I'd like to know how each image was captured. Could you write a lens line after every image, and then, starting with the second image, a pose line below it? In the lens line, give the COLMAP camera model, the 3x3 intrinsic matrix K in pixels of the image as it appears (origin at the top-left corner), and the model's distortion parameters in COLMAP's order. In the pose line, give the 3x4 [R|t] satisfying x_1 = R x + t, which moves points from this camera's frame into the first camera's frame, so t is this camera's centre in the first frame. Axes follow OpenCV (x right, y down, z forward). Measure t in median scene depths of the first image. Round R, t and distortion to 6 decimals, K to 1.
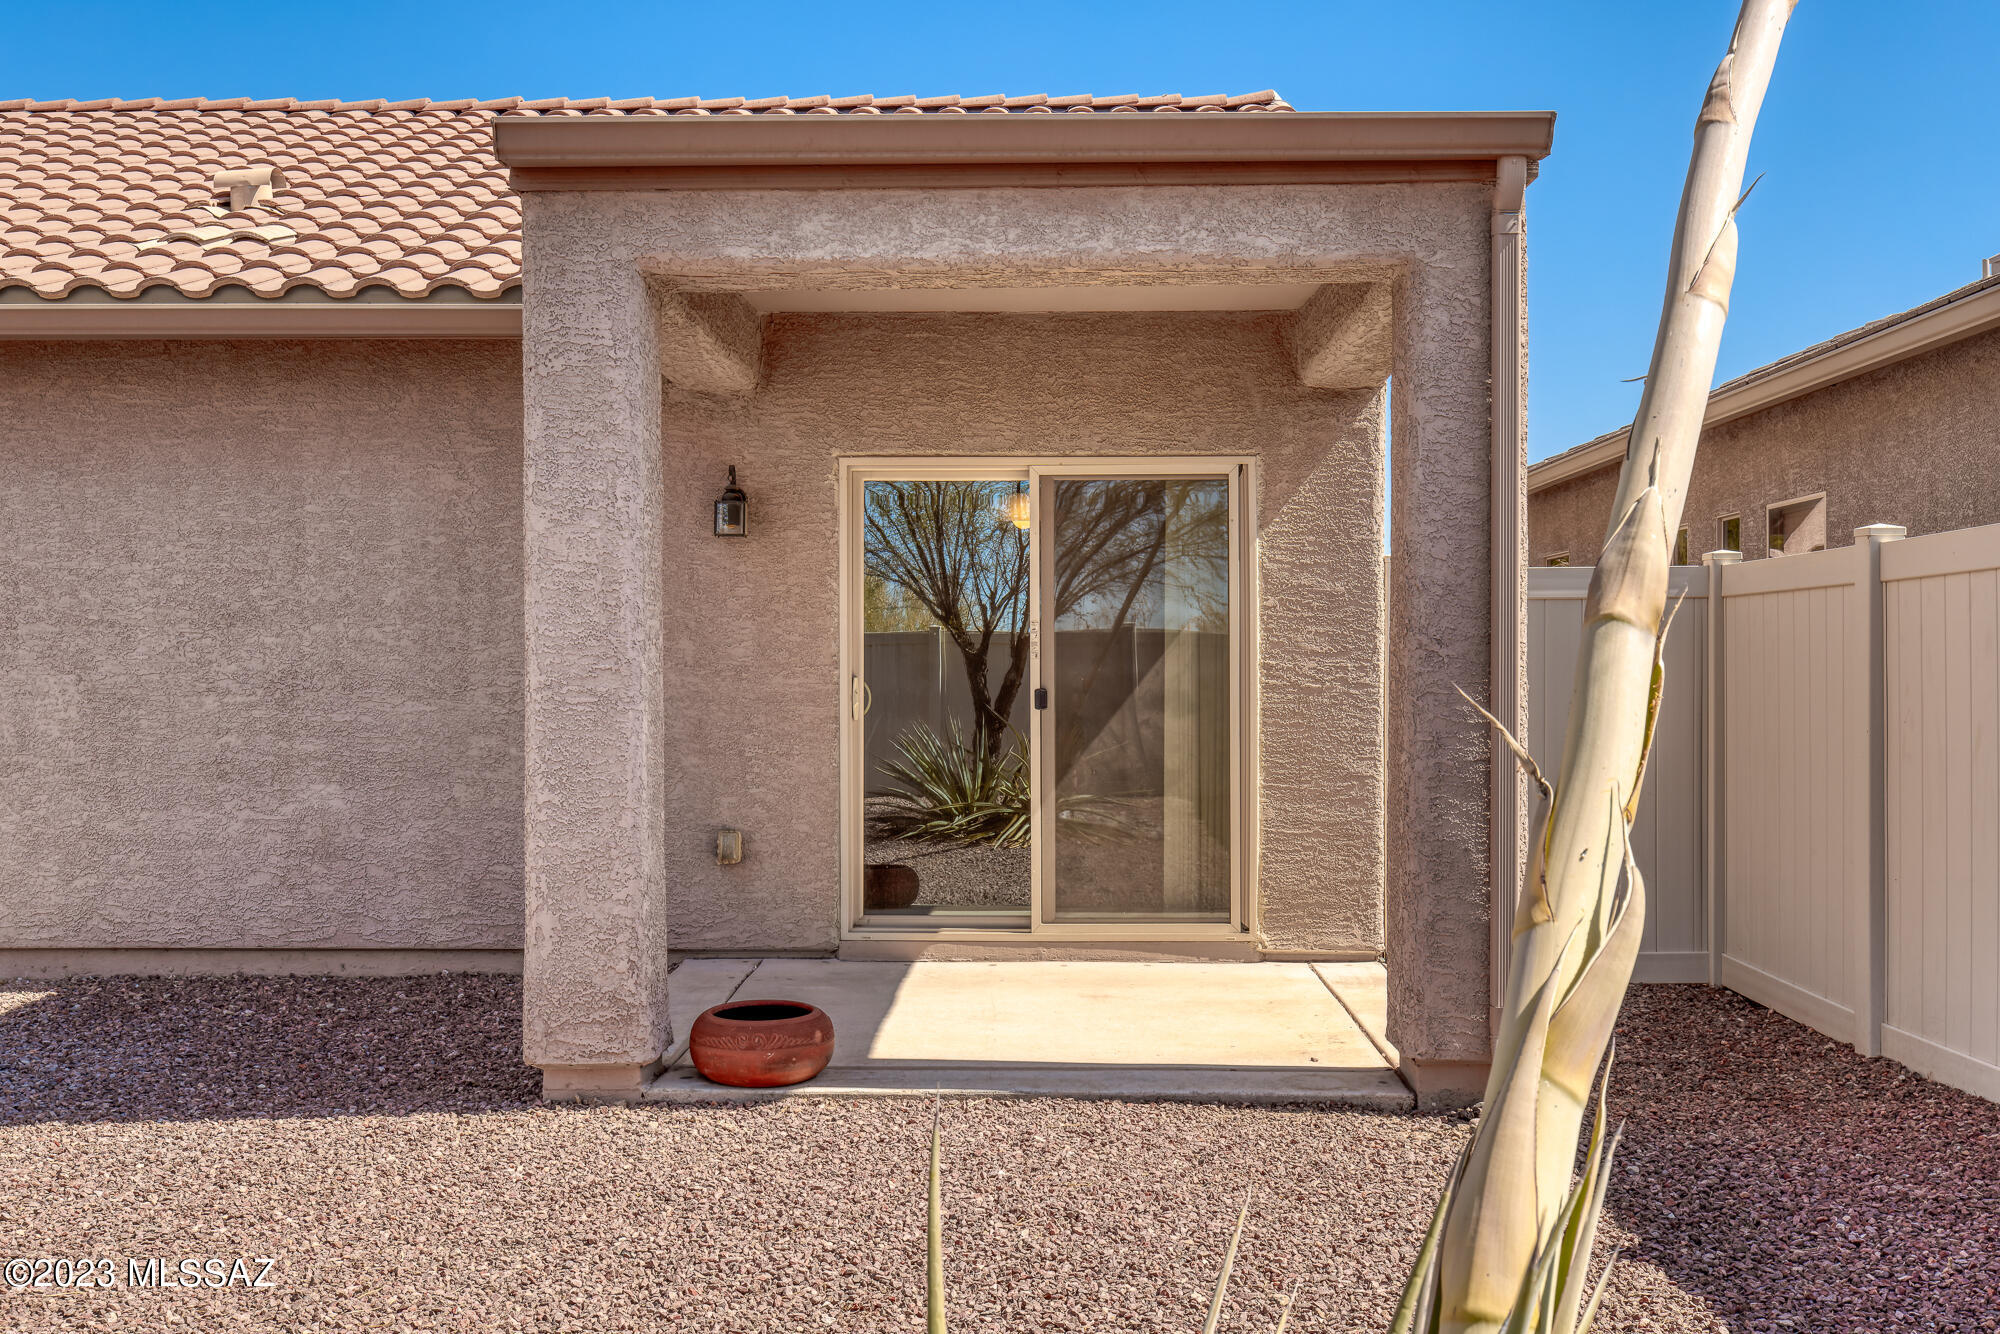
lens RADIAL K [[1911.2, 0, 1003.9], [0, 1911.2, 669.1], [0, 0, 1]] dist [0.000939, 0.000000]
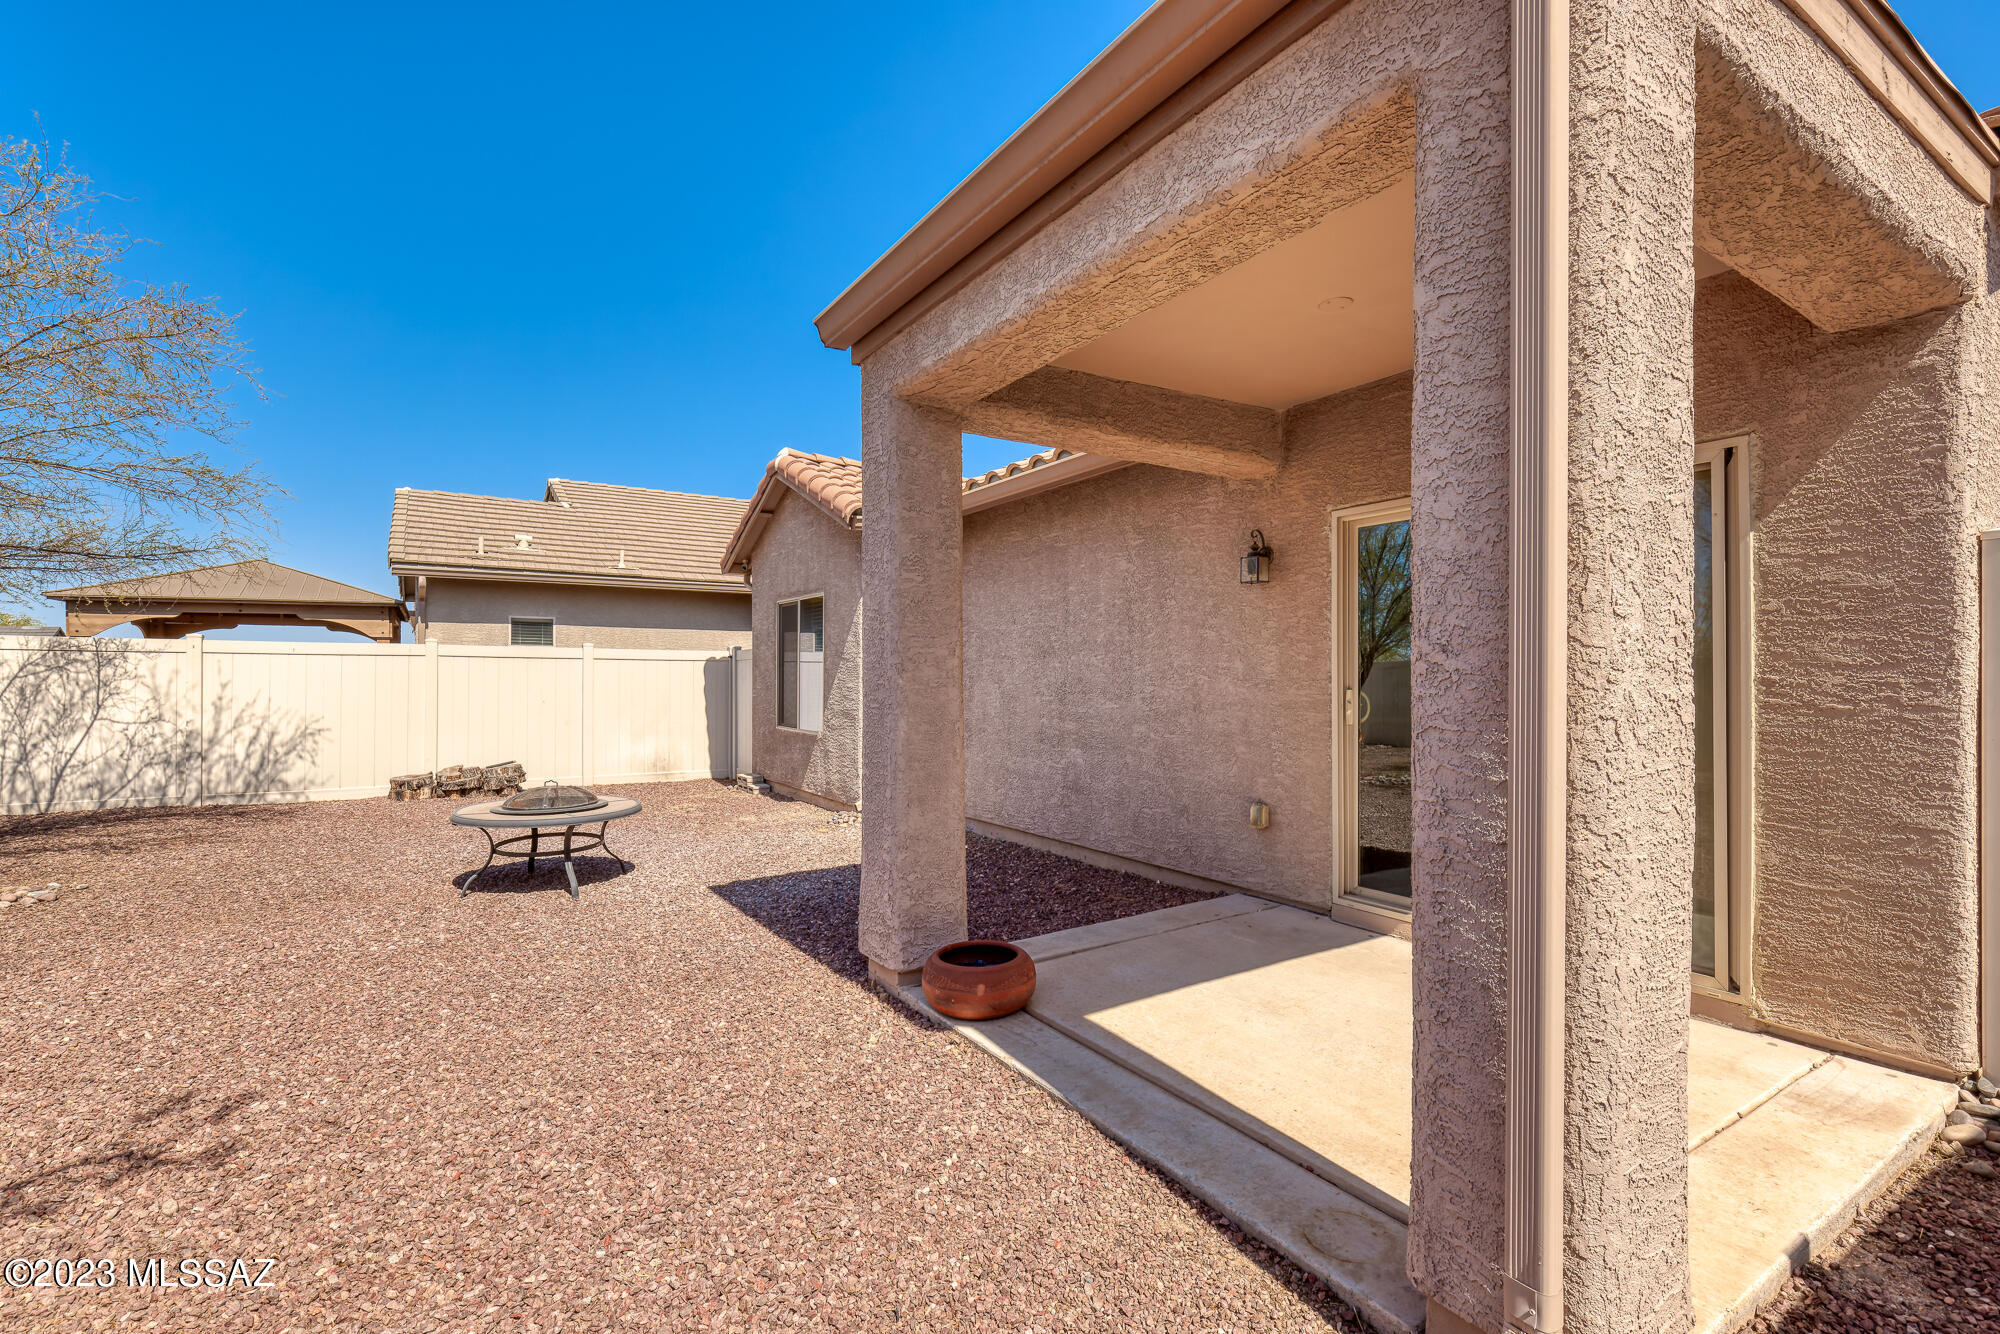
lens RADIAL K [[898.4, 0, 1000.6], [0, 898.4, 674.0], [0, 0, 1]] dist [-0.001199, 0.000667]
pose [[0.553820, -0.003618, -0.832628, 0.279483], [-0.000272, 0.999990, -0.004526, -0.003160], [0.832636, 0.002733, 0.553814, 0.502065]]
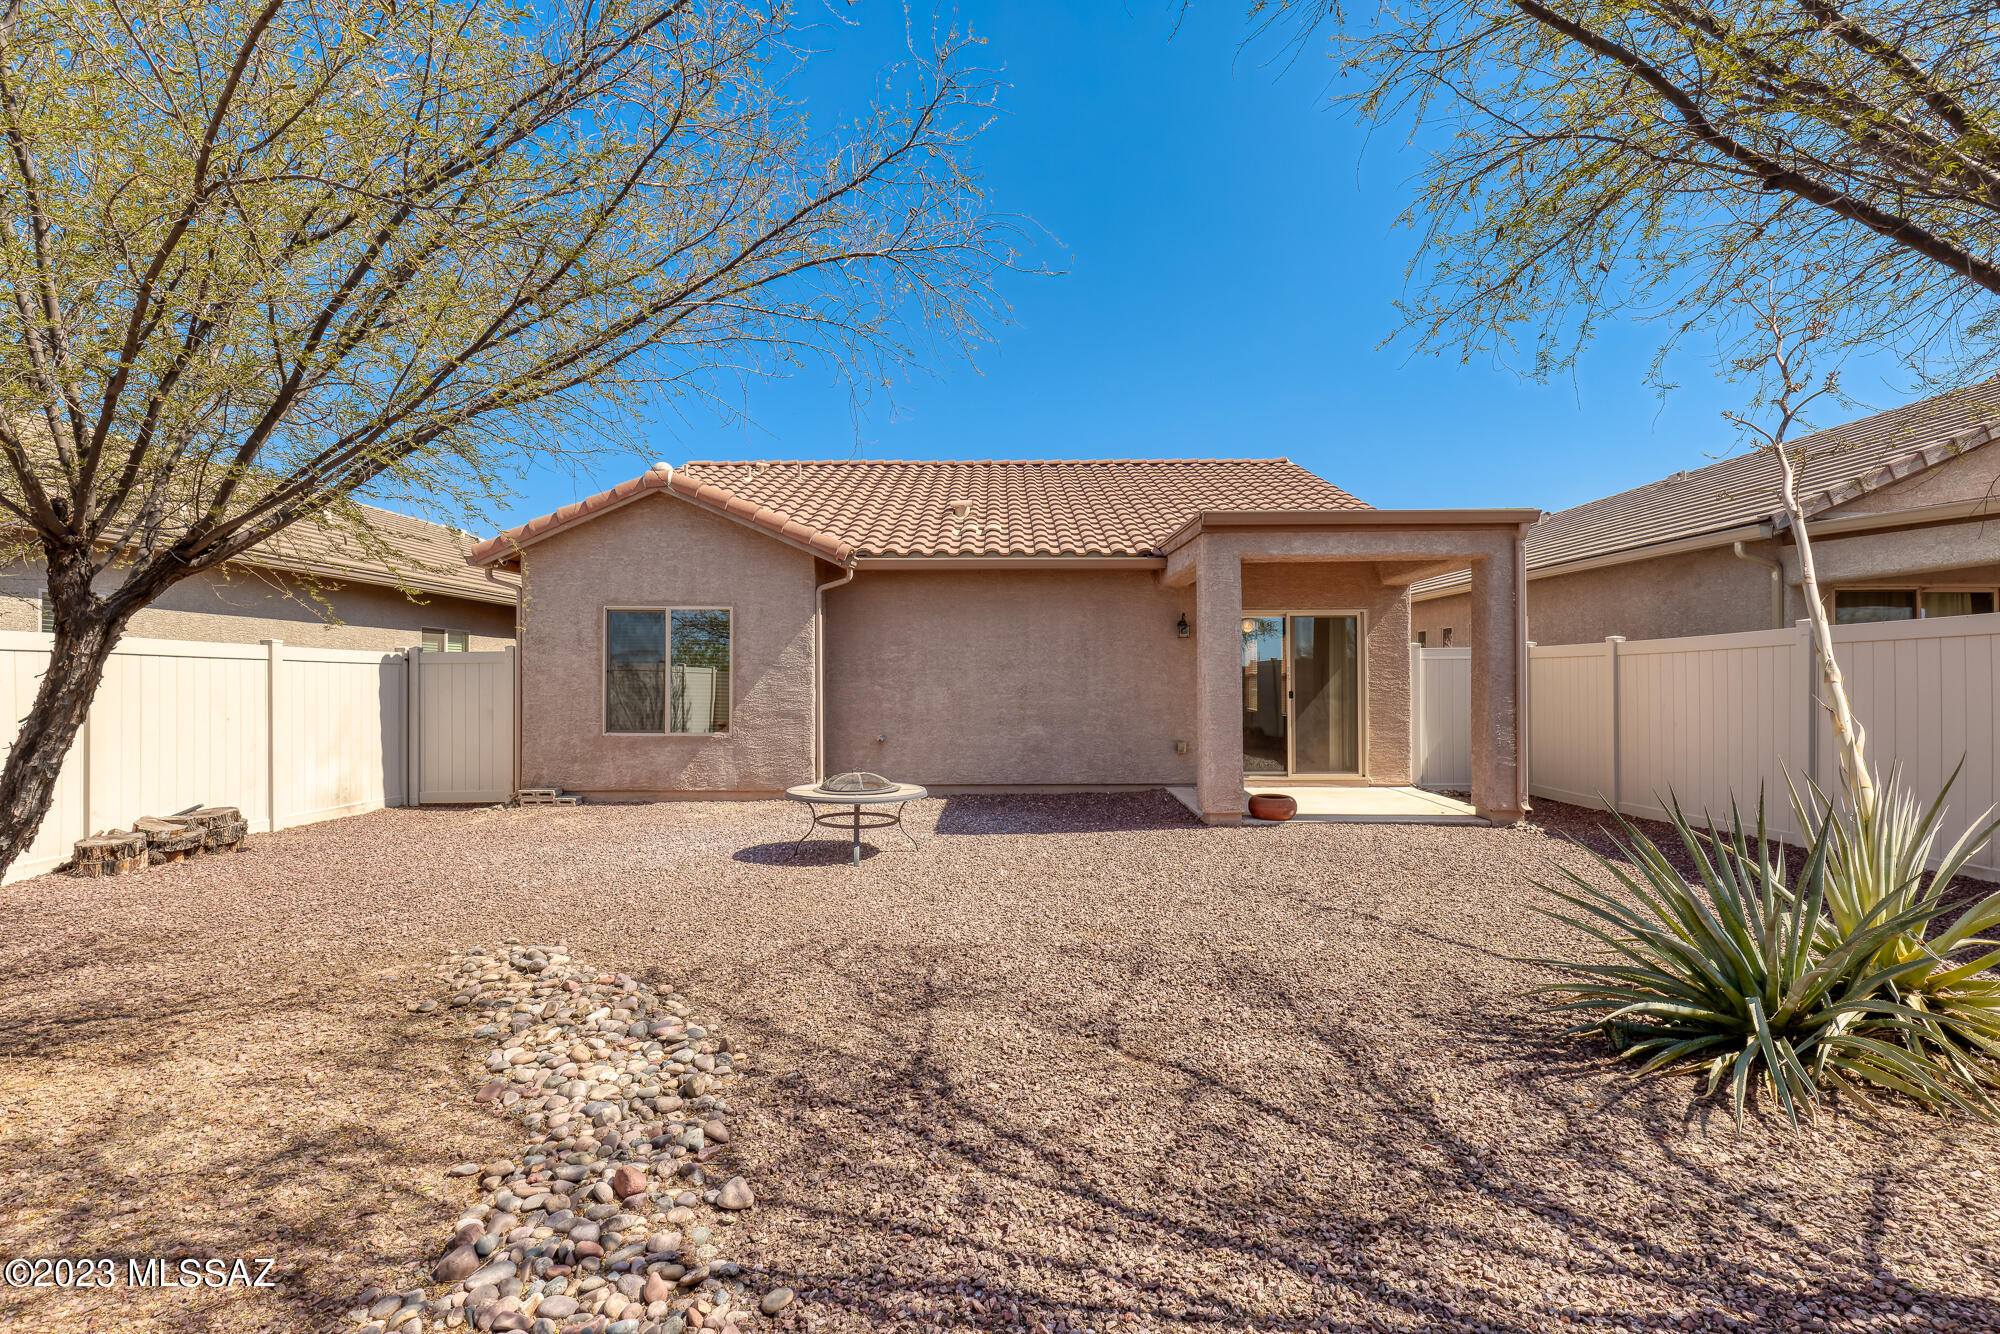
lens RADIAL K [[898.4, 0, 1002.0], [0, 898.4, 673.2], [0, 0, 1]] dist [-0.001199, 0.000667]
pose [[0.999872, -0.002471, 0.015781, -0.430341], [0.002577, 0.999974, -0.006684, -0.008357], [-0.015764, 0.006724, 0.999853, -0.324012]]
